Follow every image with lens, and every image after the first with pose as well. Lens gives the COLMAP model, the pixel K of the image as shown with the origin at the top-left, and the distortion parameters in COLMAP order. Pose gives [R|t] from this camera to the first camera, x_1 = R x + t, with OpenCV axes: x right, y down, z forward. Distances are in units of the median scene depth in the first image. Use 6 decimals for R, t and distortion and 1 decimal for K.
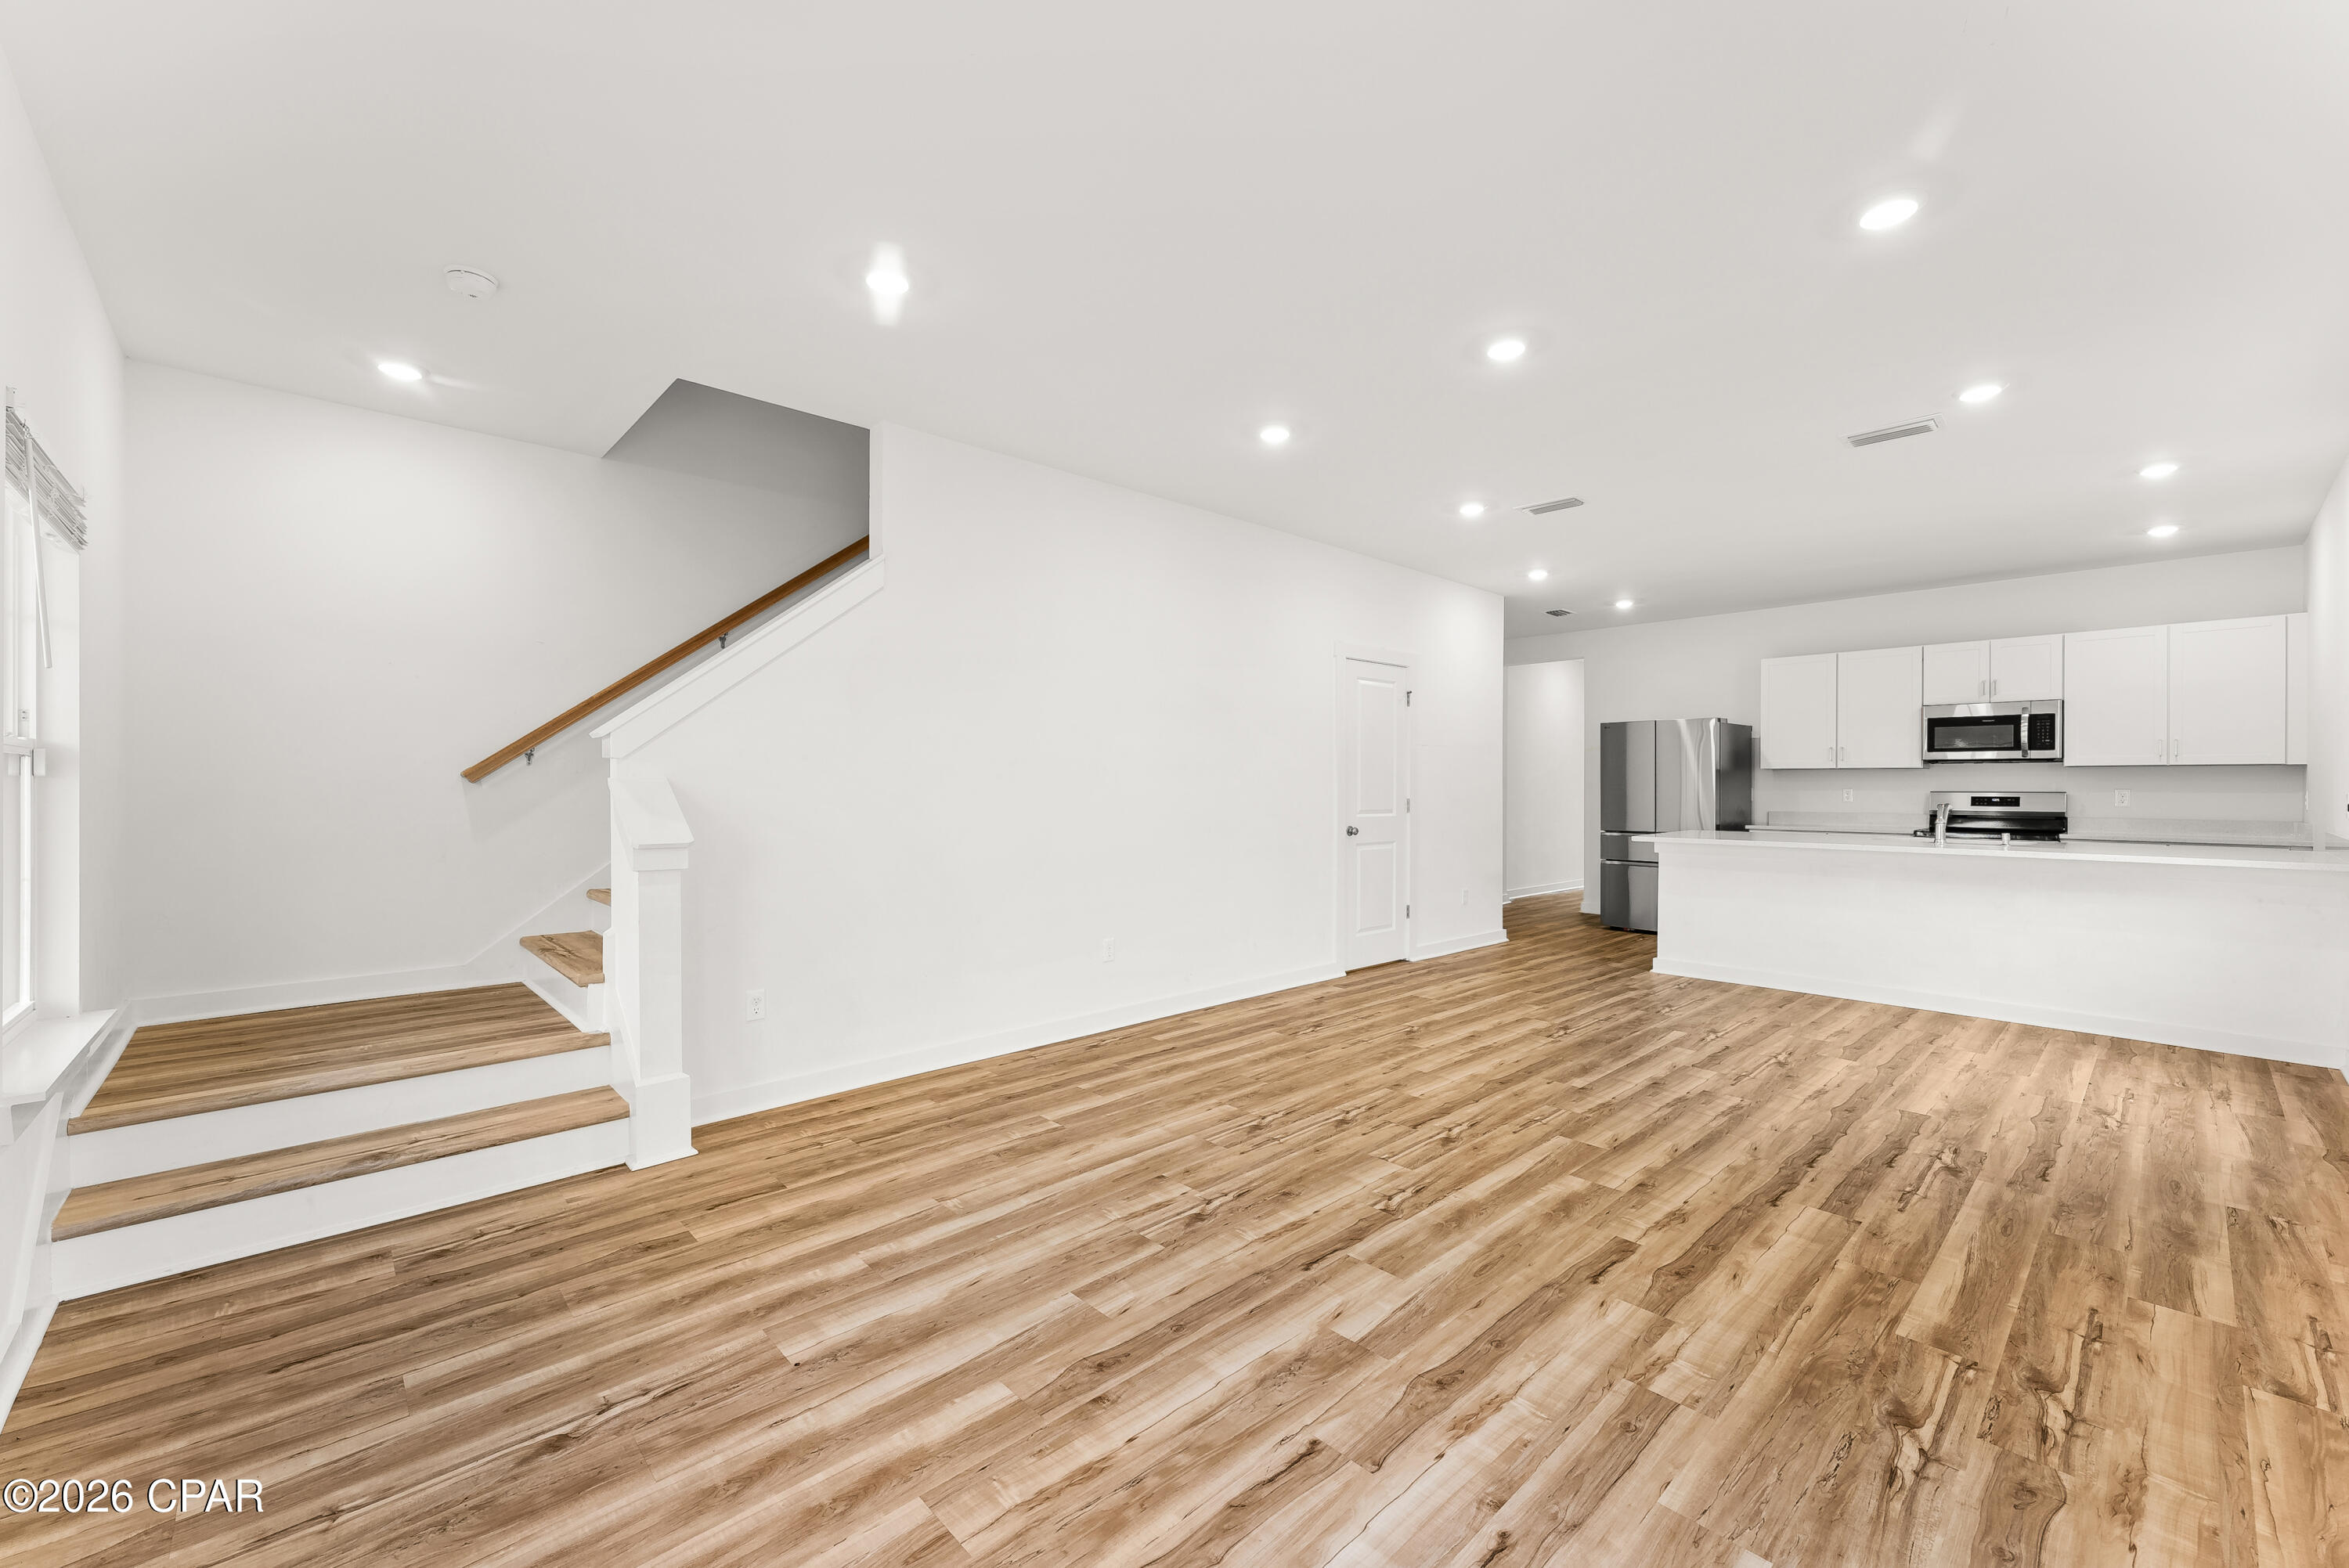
lens RADIAL K [[940.6, 0, 1172.5], [0, 940.6, 780.9], [0, 0, 1]] dist [-0.000032, 0.000110]
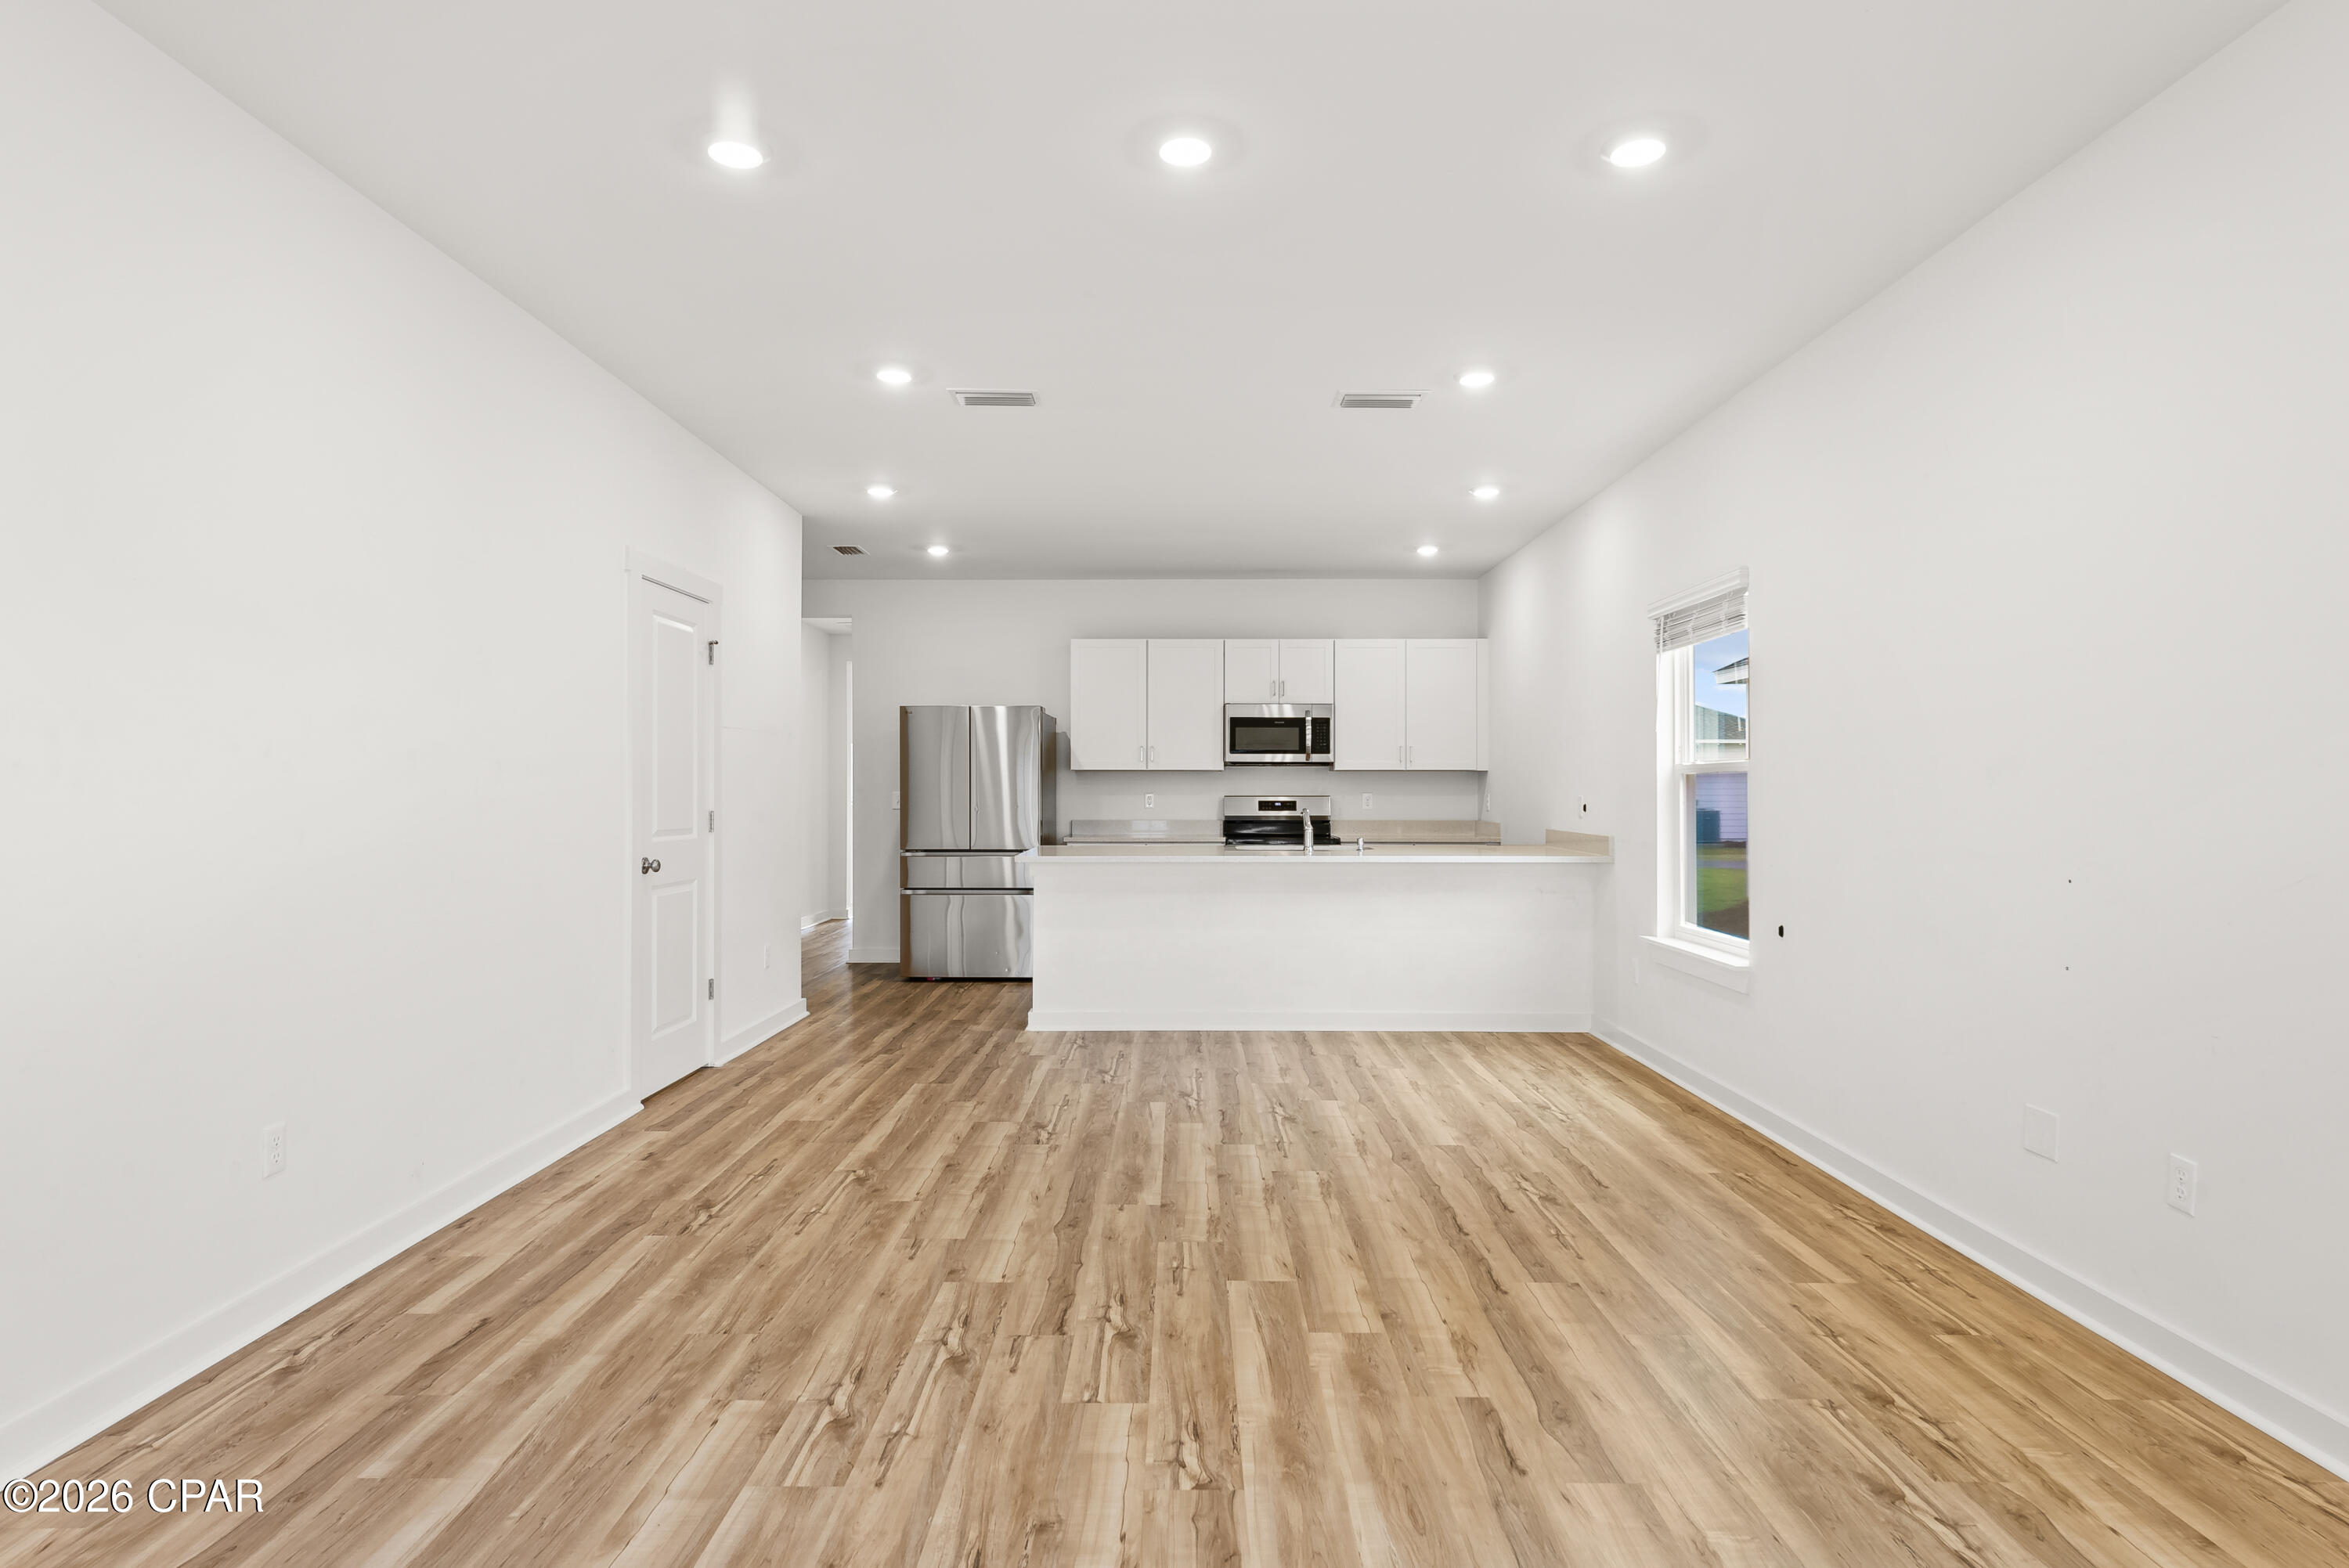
lens RADIAL K [[1270.3, 0, 1180.3], [0, 1270.3, 782.9], [0, 0, 1]] dist [-0.001618, -0.000610]
pose [[0.681532, 0.003355, 0.731781, -0.272815], [-0.002518, 0.999994, -0.002239, 0.002343], [-0.731784, -0.000317, 0.681536, 0.319127]]
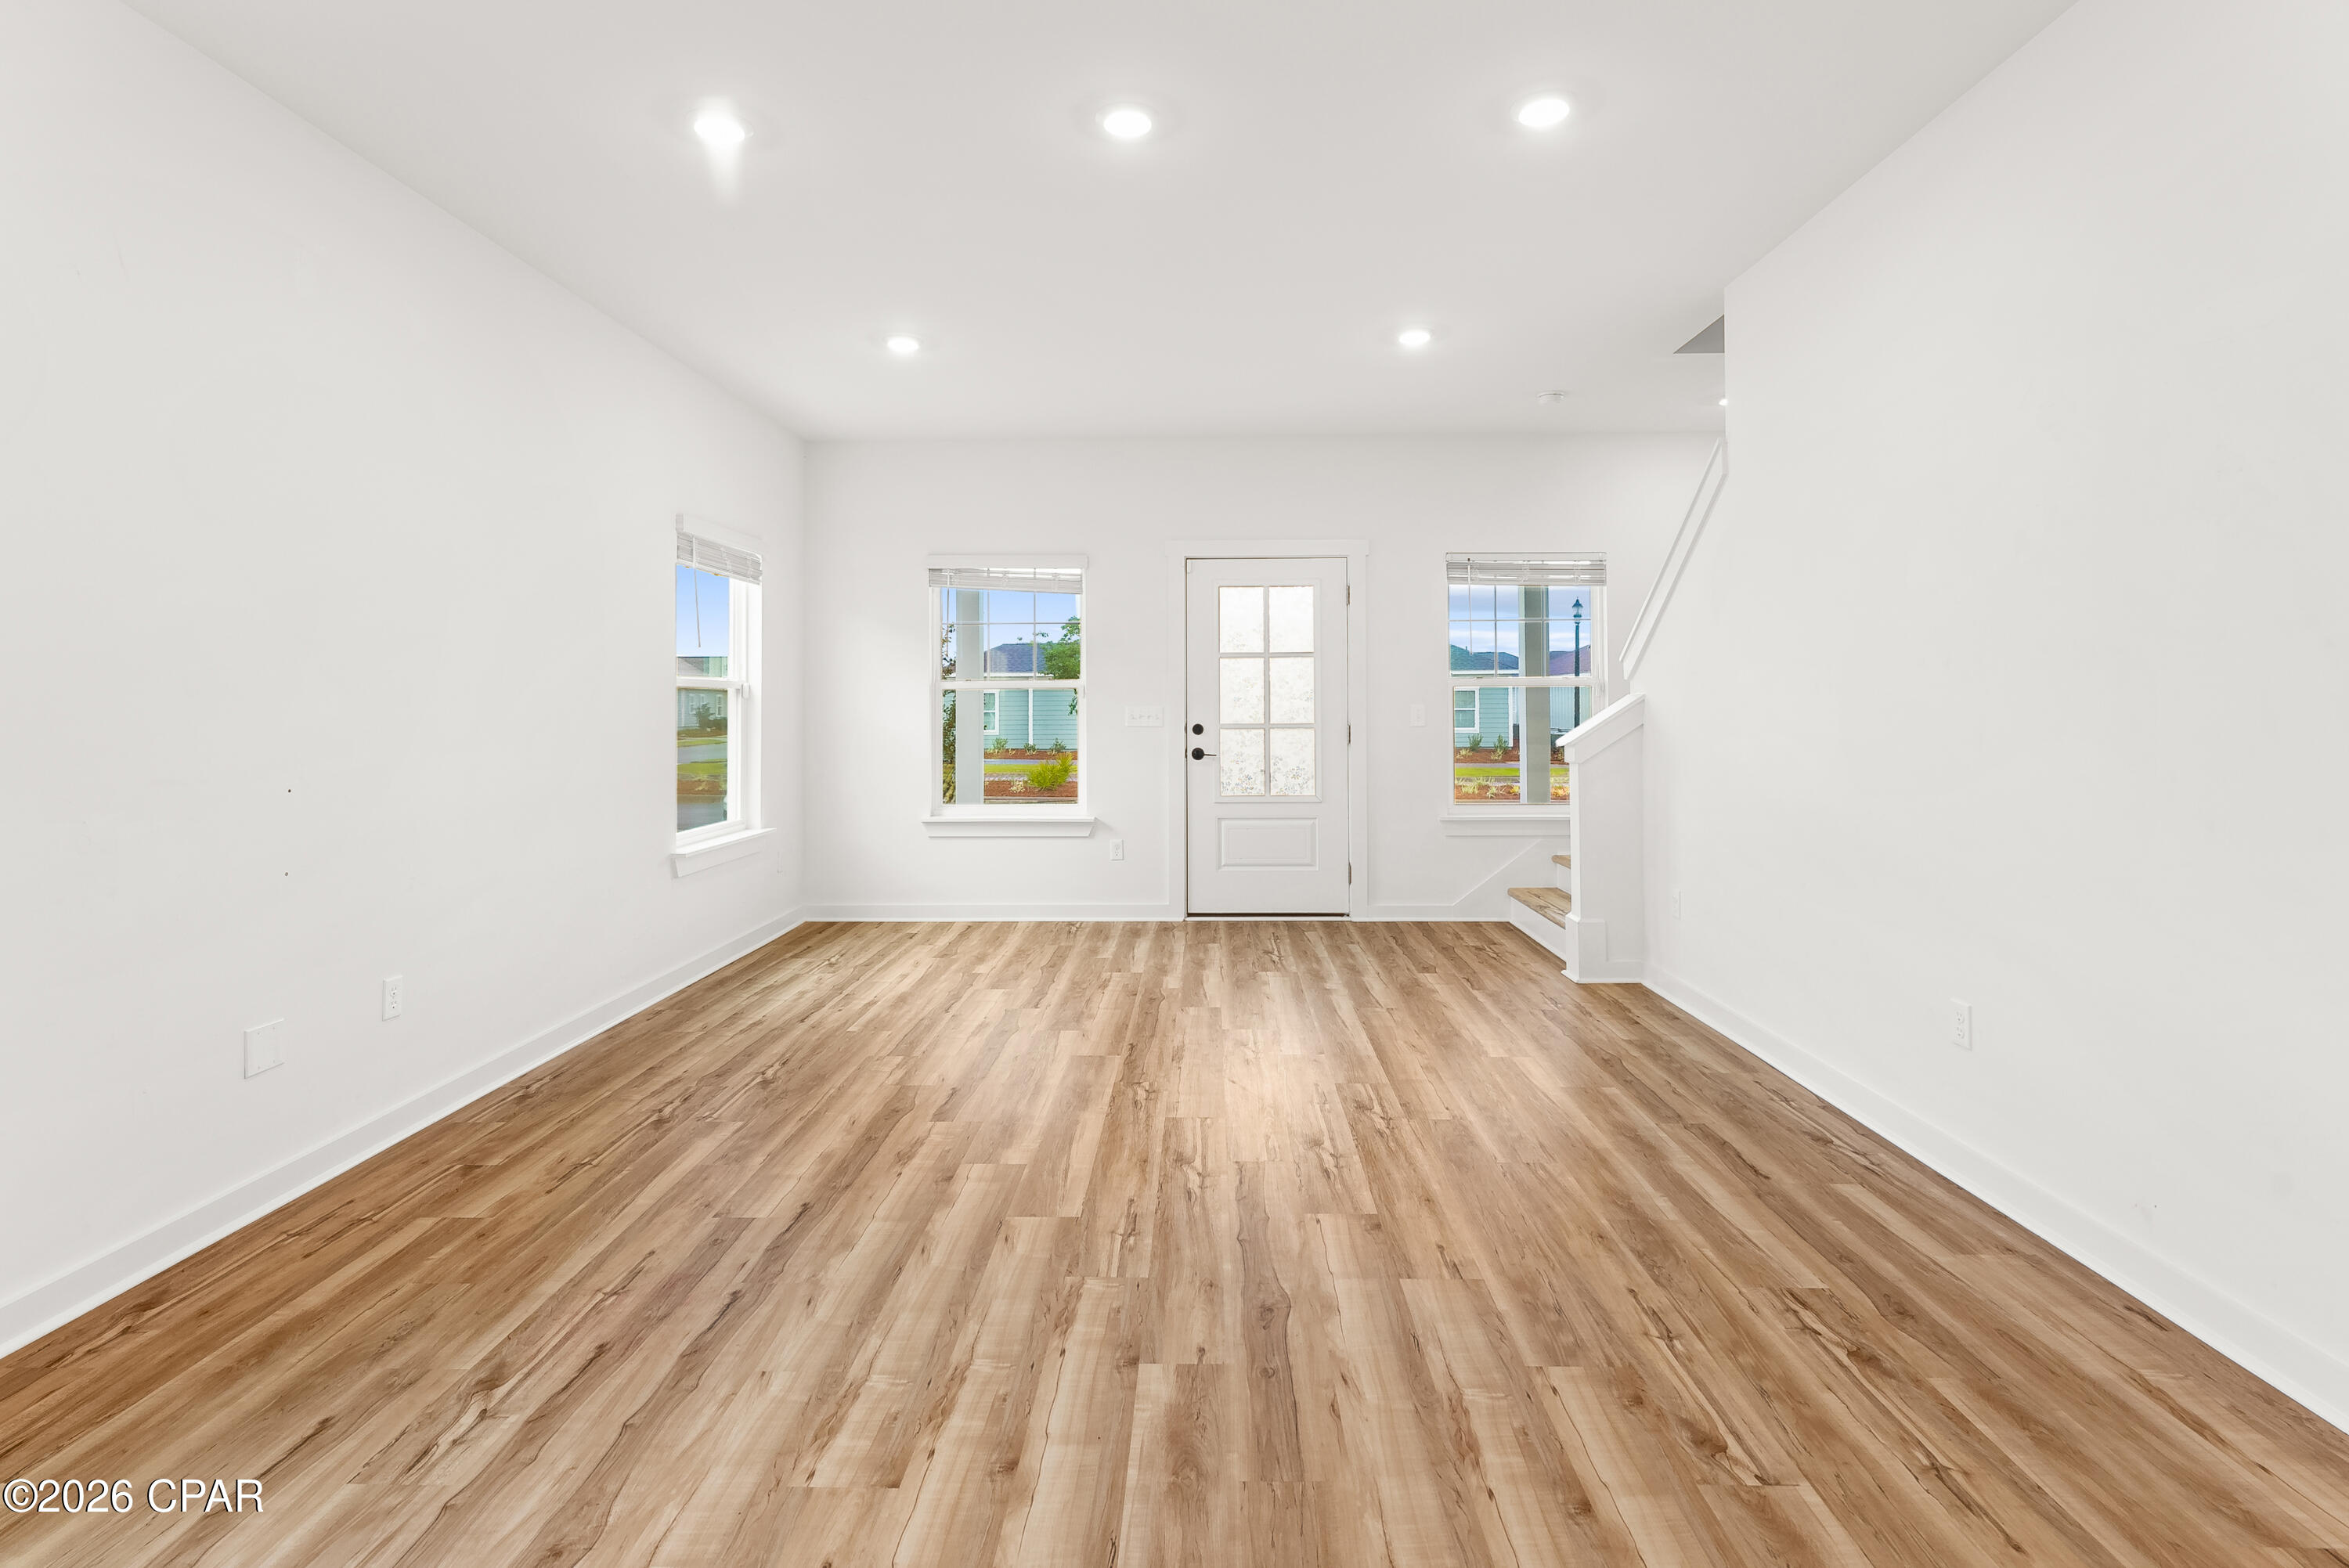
lens RADIAL K [[1115.3, 0, 1183.0], [0, 1115.3, 674.4], [0, 0, 1]] dist [-0.000515, -0.000432]
pose [[-0.696206, -0.016735, -0.717647, 0.804926], [0.006898, 0.999526, -0.030000, 0.011526], [0.717809, -0.025837, -0.695760, 1.389286]]
